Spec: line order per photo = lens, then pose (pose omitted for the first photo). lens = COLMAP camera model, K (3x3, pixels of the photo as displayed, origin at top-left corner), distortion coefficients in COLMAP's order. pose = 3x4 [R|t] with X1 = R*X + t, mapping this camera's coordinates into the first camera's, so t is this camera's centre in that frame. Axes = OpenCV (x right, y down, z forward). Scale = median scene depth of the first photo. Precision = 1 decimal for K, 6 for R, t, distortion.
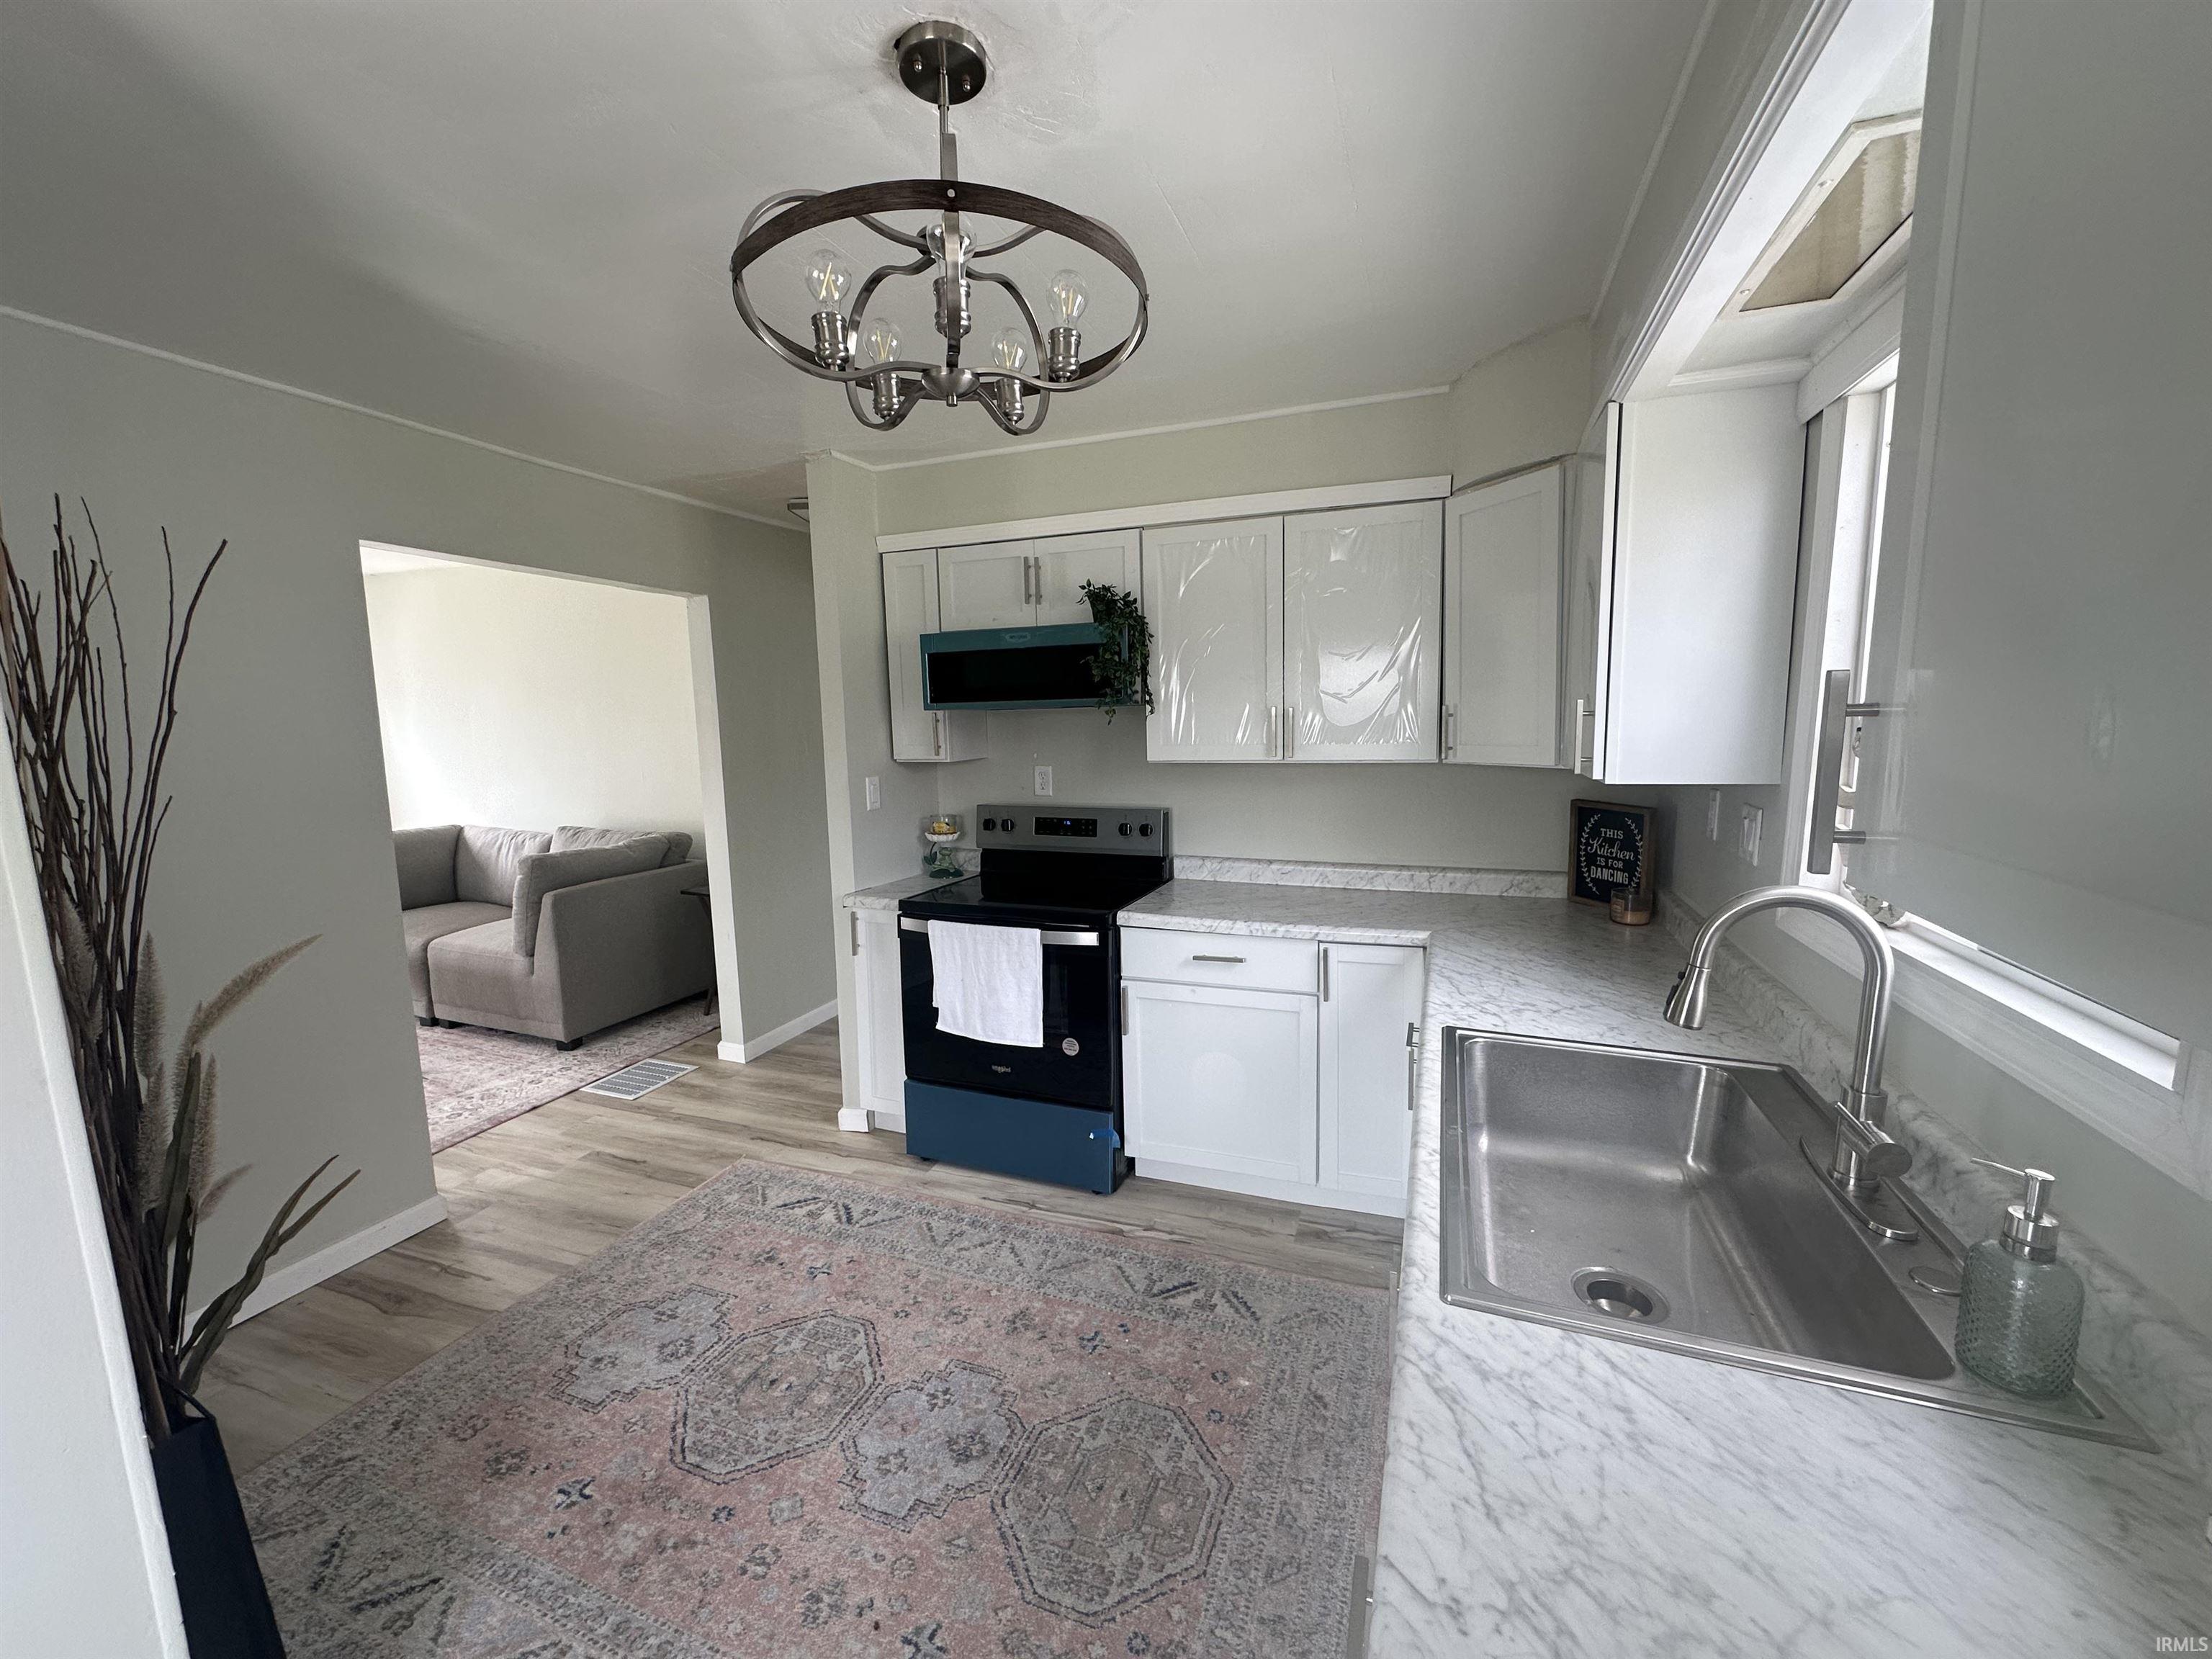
lens RADIAL K [[882.6, 0, 1110.8], [0, 882.6, 826.5], [0, 0, 1]] dist [-0.003483, 0.000525]
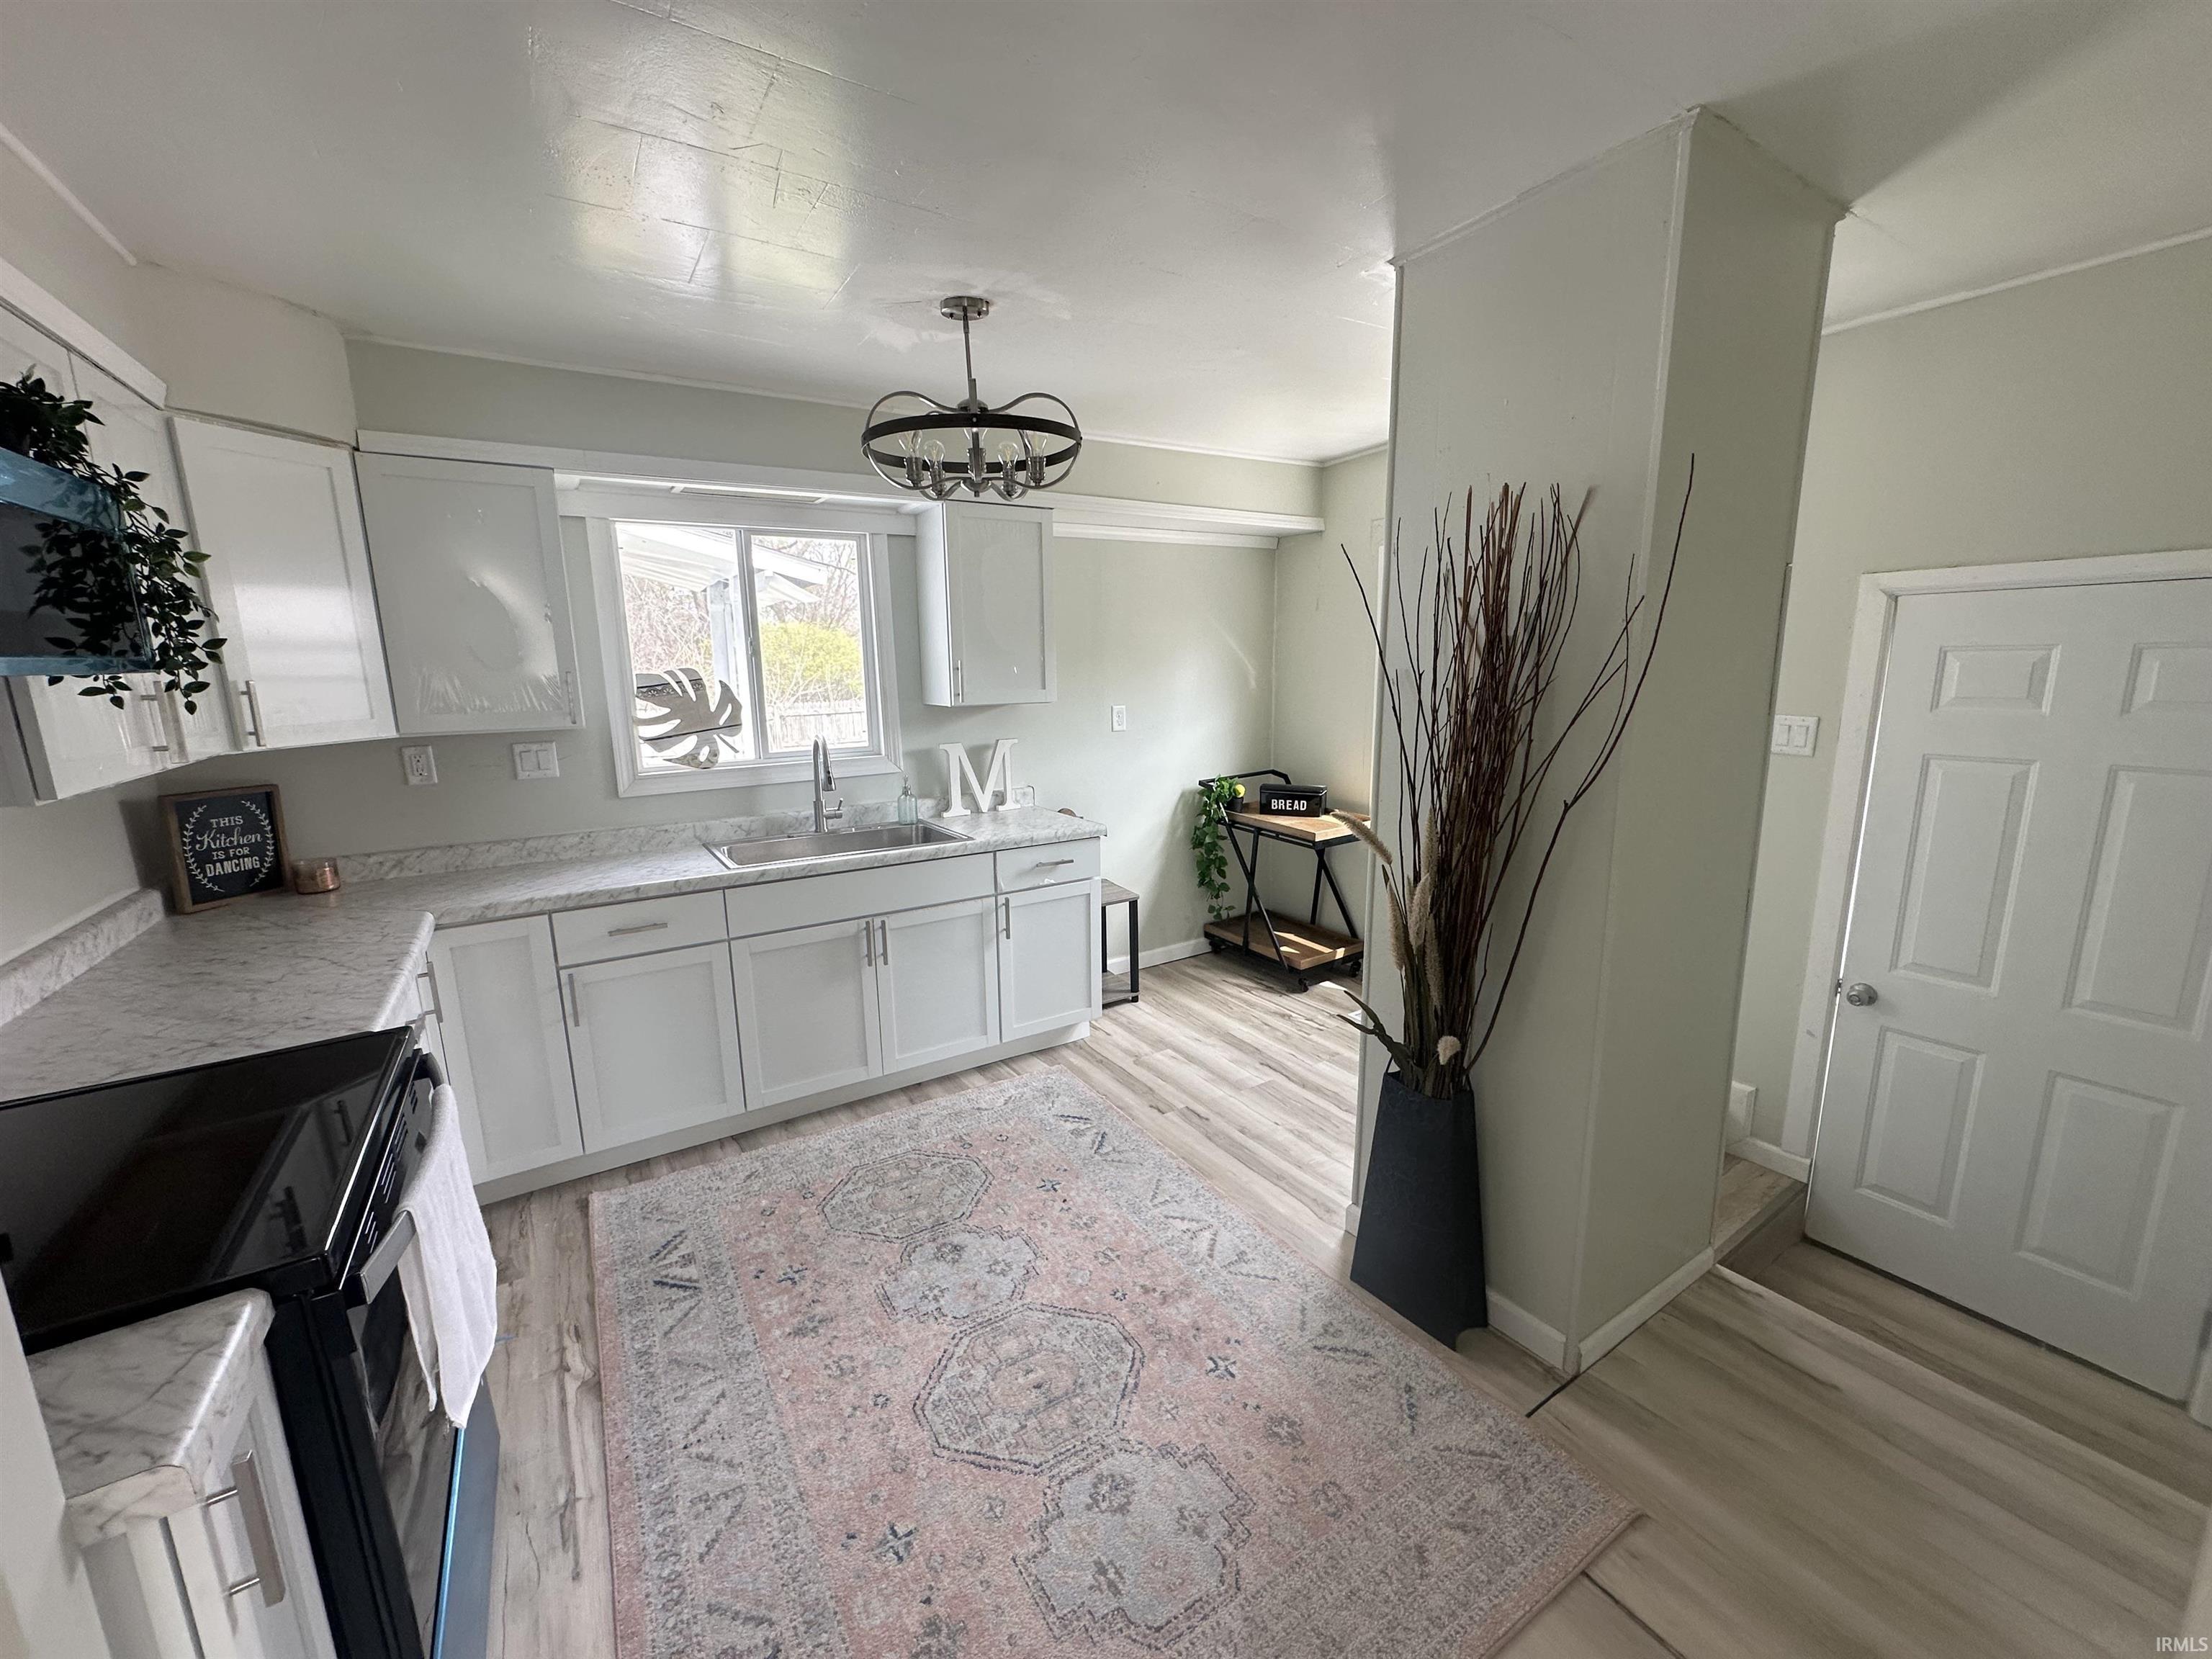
lens RADIAL K [[882.6, 0, 1107.7], [0, 882.6, 830.4], [0, 0, 1]] dist [-0.003483, 0.000525]
pose [[-0.798451, -0.084095, 0.596158, -0.948296], [0.109260, 0.953515, 0.280840, -0.184692], [-0.592063, 0.289373, -0.752147, 1.487436]]
